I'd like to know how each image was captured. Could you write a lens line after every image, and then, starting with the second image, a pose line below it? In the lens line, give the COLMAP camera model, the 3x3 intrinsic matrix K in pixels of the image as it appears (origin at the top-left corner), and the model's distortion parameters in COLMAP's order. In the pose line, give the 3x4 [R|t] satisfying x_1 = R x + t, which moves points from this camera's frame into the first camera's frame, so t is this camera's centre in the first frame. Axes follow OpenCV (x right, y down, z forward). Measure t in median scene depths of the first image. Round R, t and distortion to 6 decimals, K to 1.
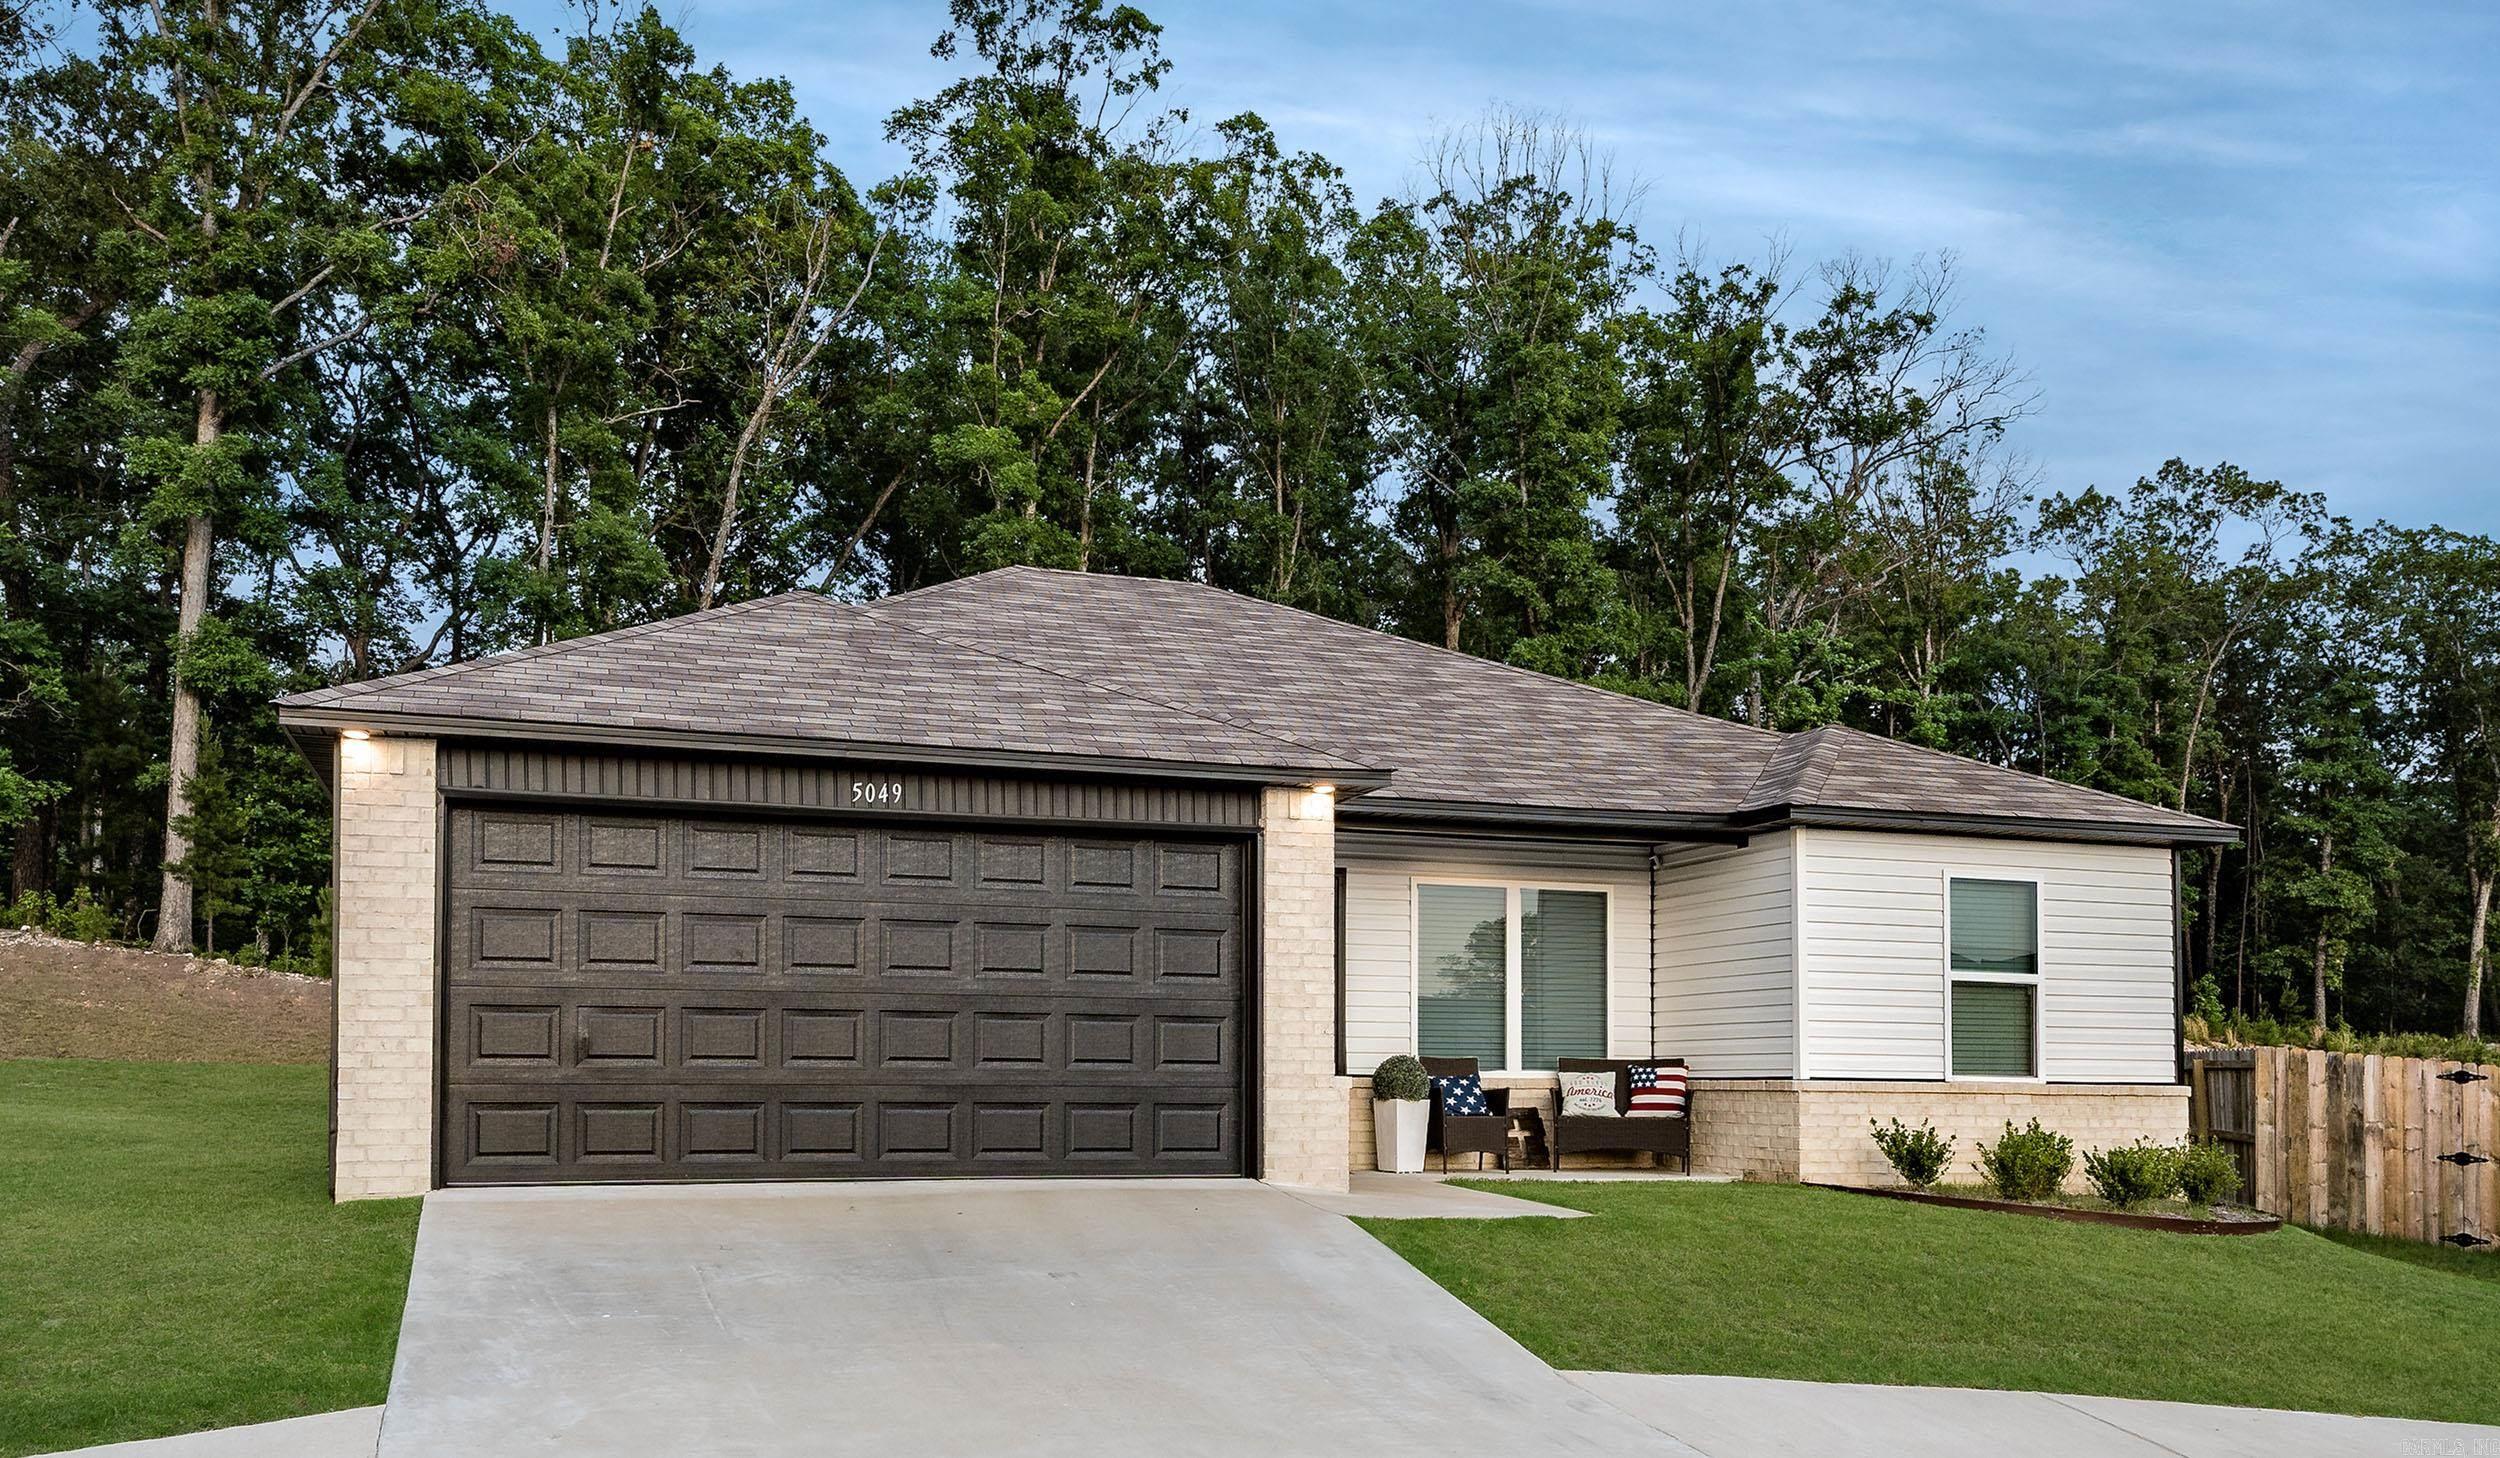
lens RADIAL K [[1841.0, 0, 1422.5], [0, 1841.0, 723.0], [0, 0, 1]] dist [0.037990, 0.004814]
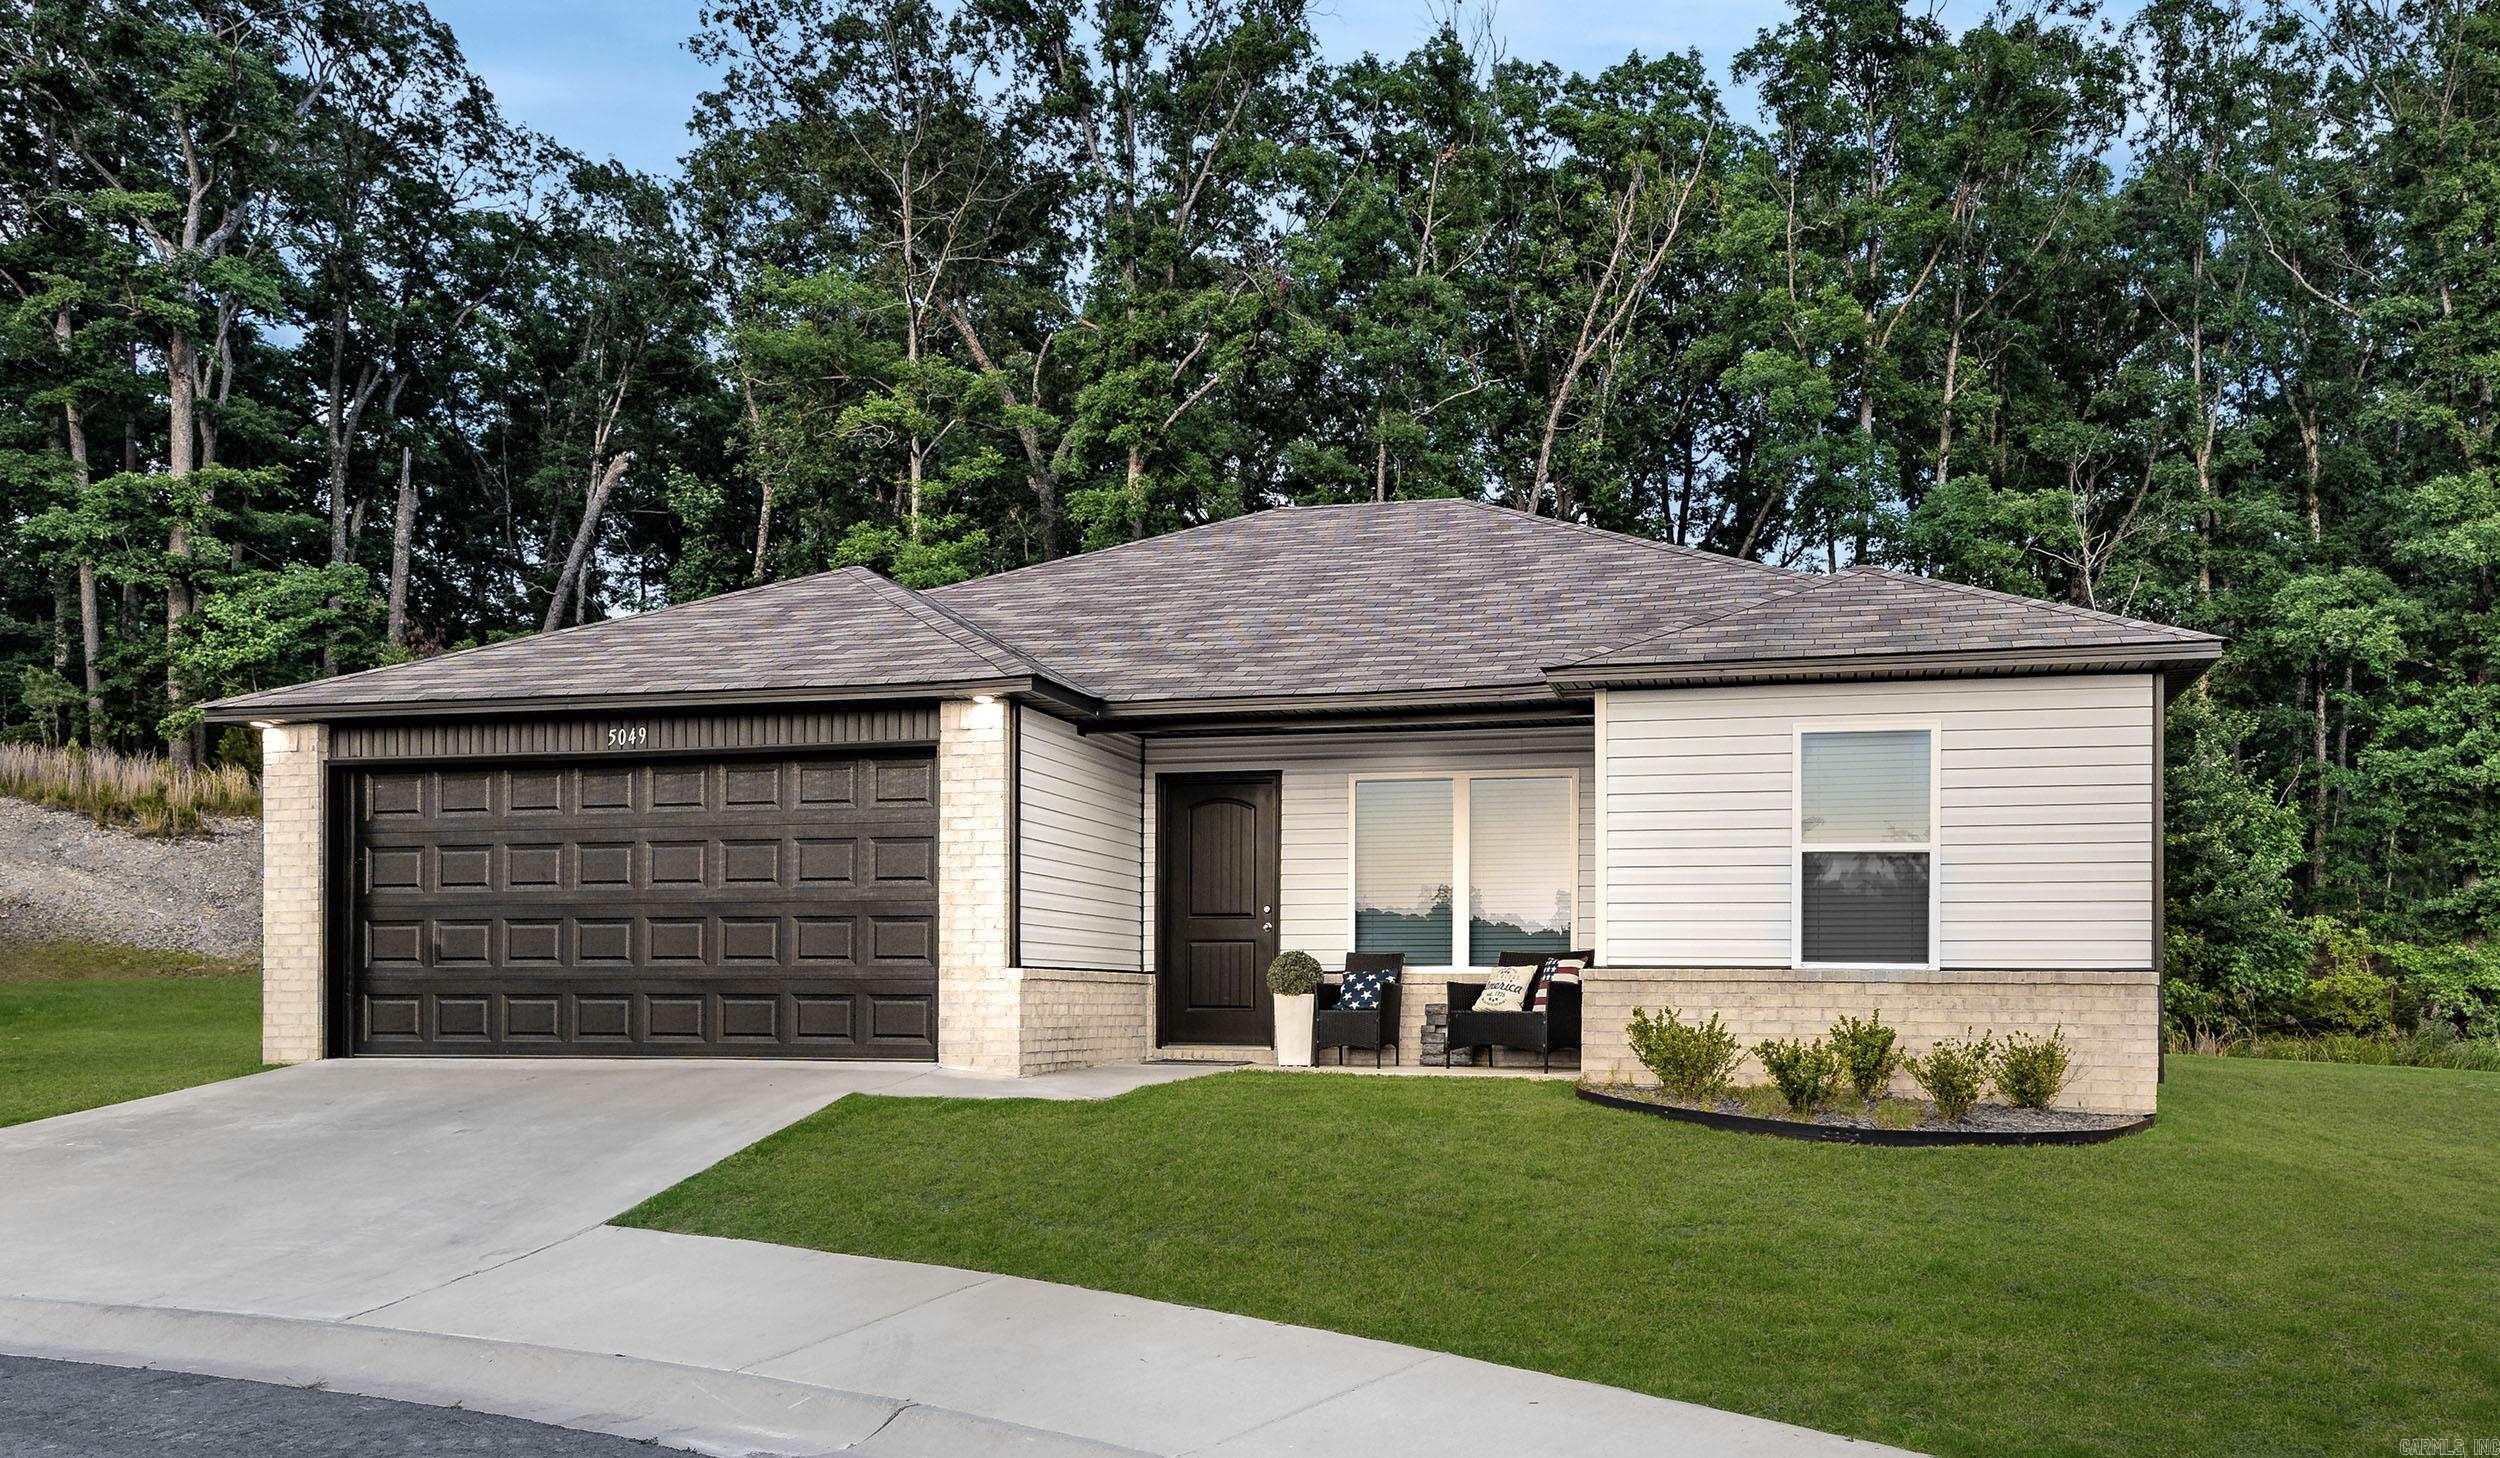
lens RADIAL K [[1841.0, 0, 1422.5], [0, 1841.0, 723.0], [0, 0, 1]] dist [0.037990, 0.004814]
pose [[0.852338, -0.081837, -0.516549, 0.555476], [0.102174, 0.994706, 0.011002, 0.050141], [0.512914, -0.062155, 0.856187, 0.175027]]
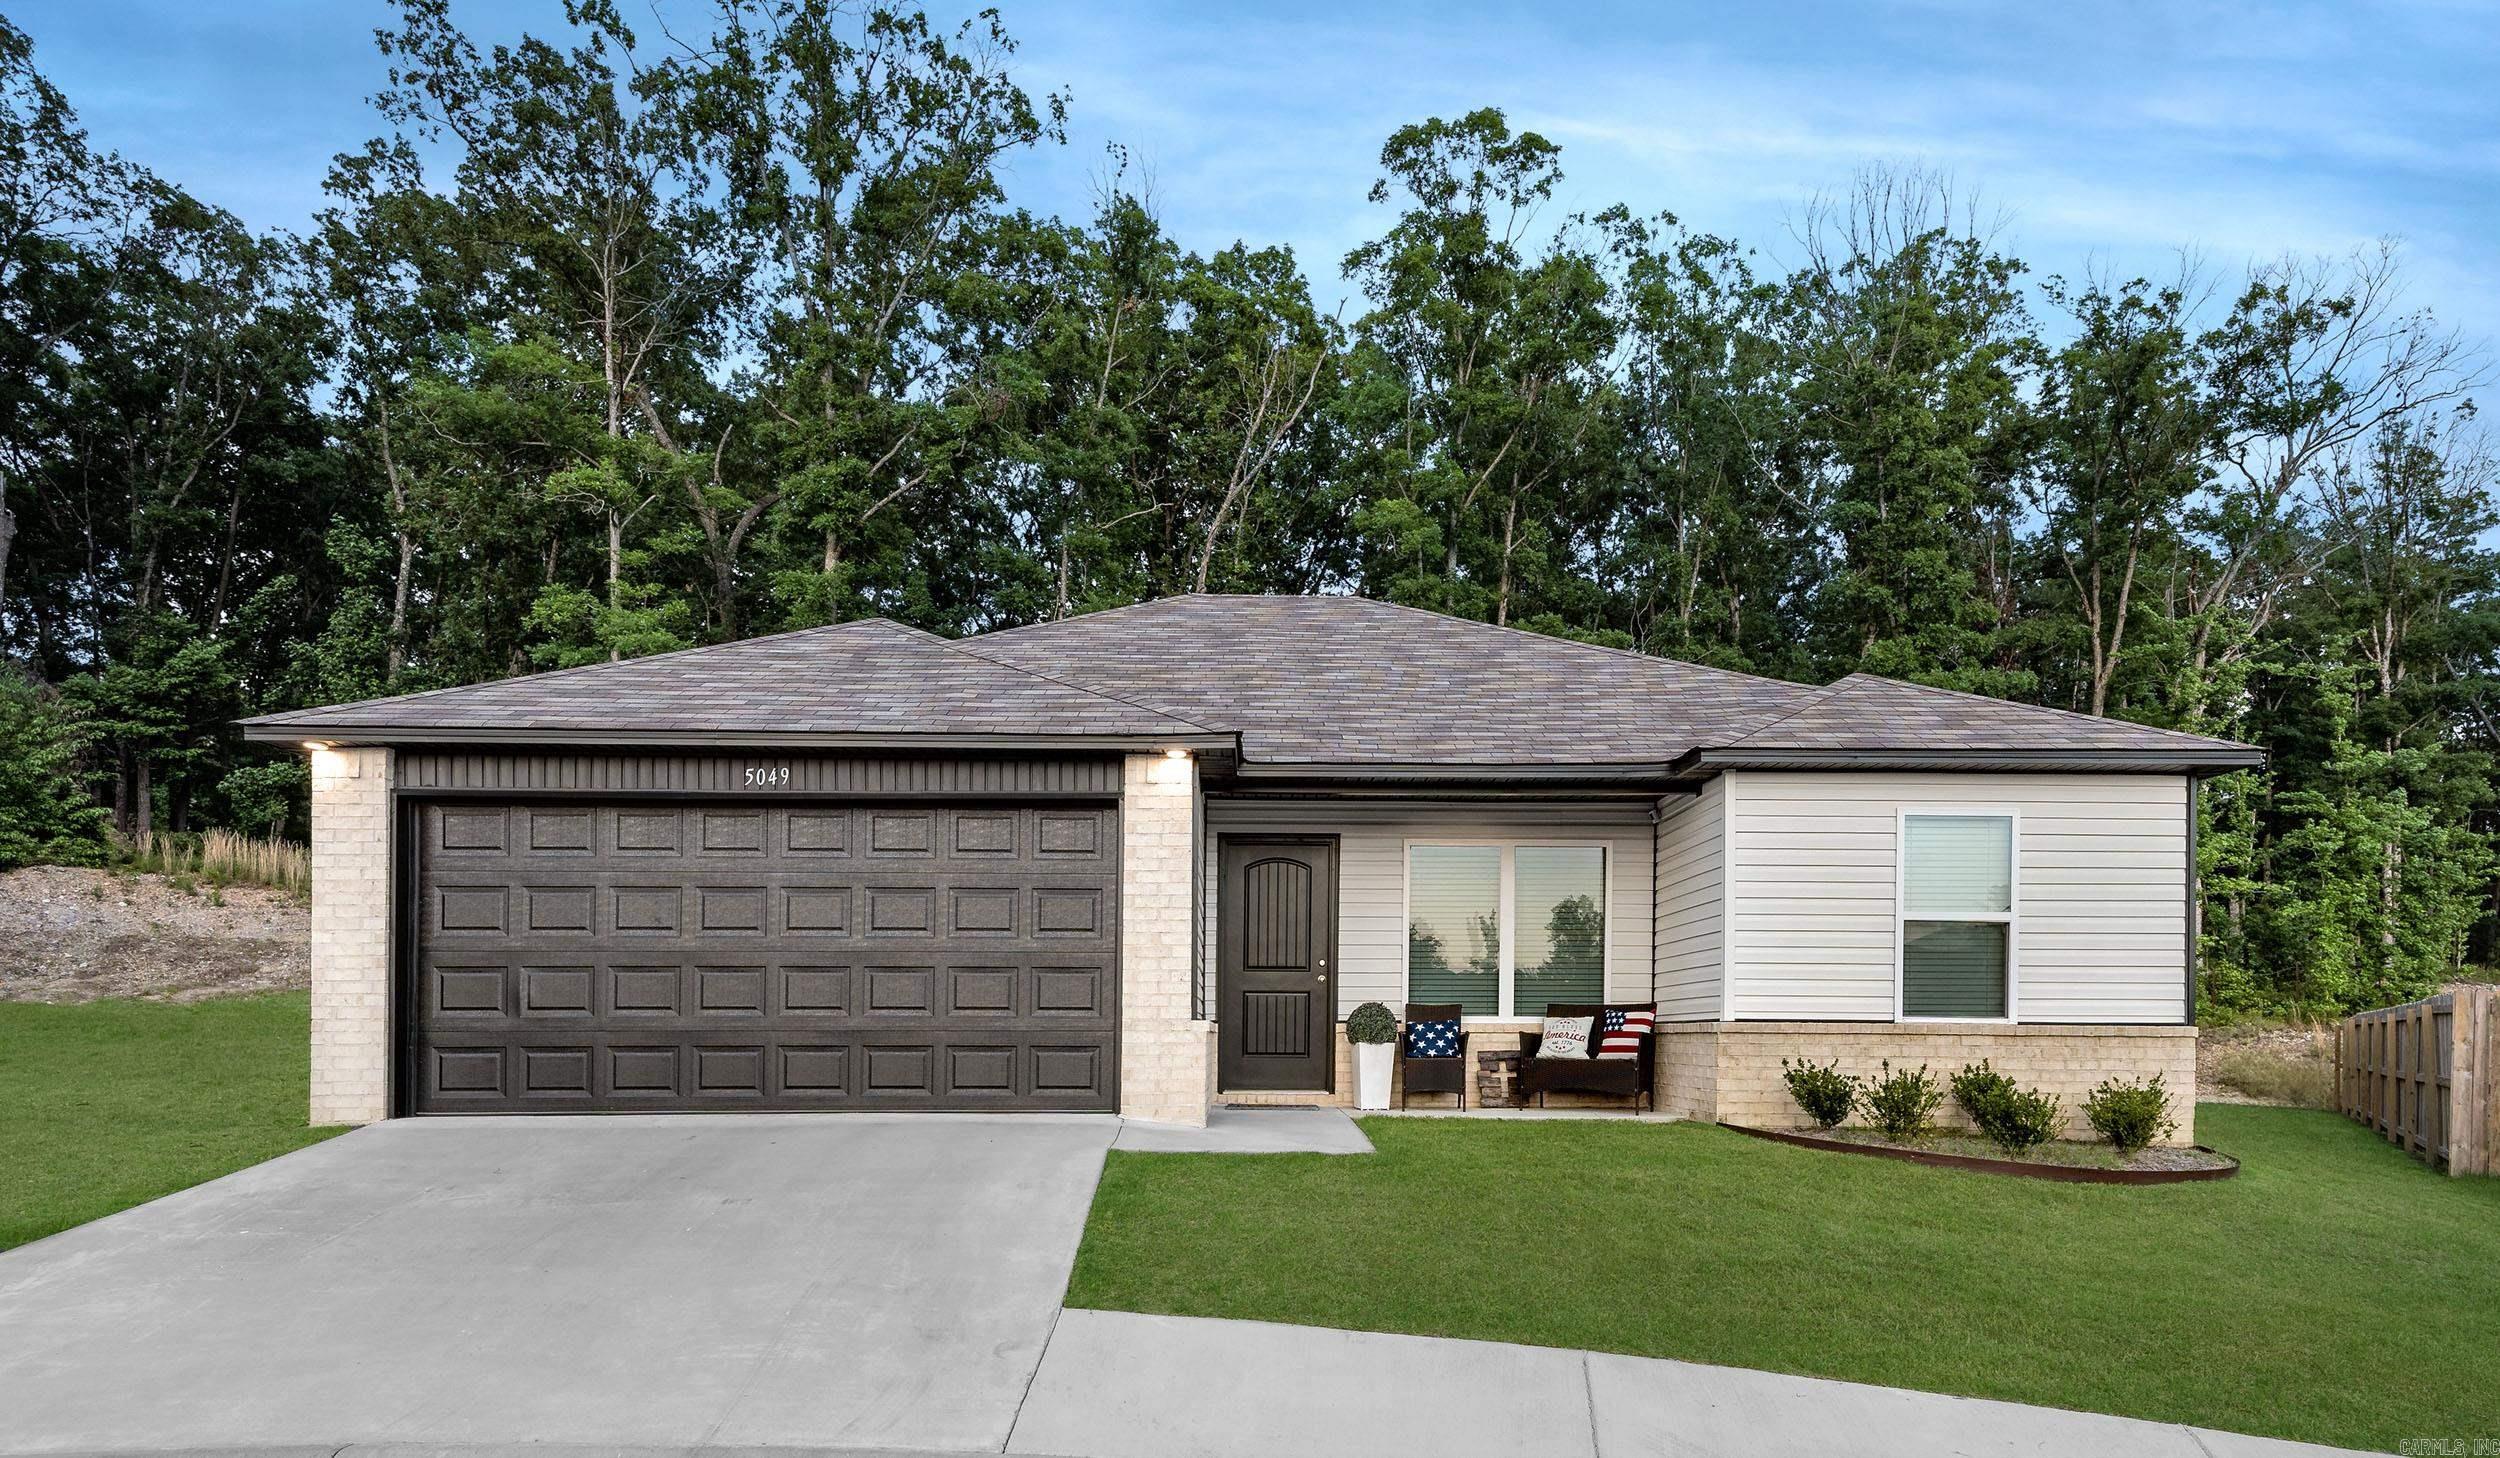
lens RADIAL K [[1523.0, 0, 1412.2], [0, 1523.0, 822.4], [0, 0, 1]] dist [0.042205, -0.000765]
pose [[0.957436, -0.044549, -0.285188, 0.258577], [0.059581, 0.997242, 0.044245, 0.035138], [0.282431, -0.059353, 0.957450, 0.150775]]
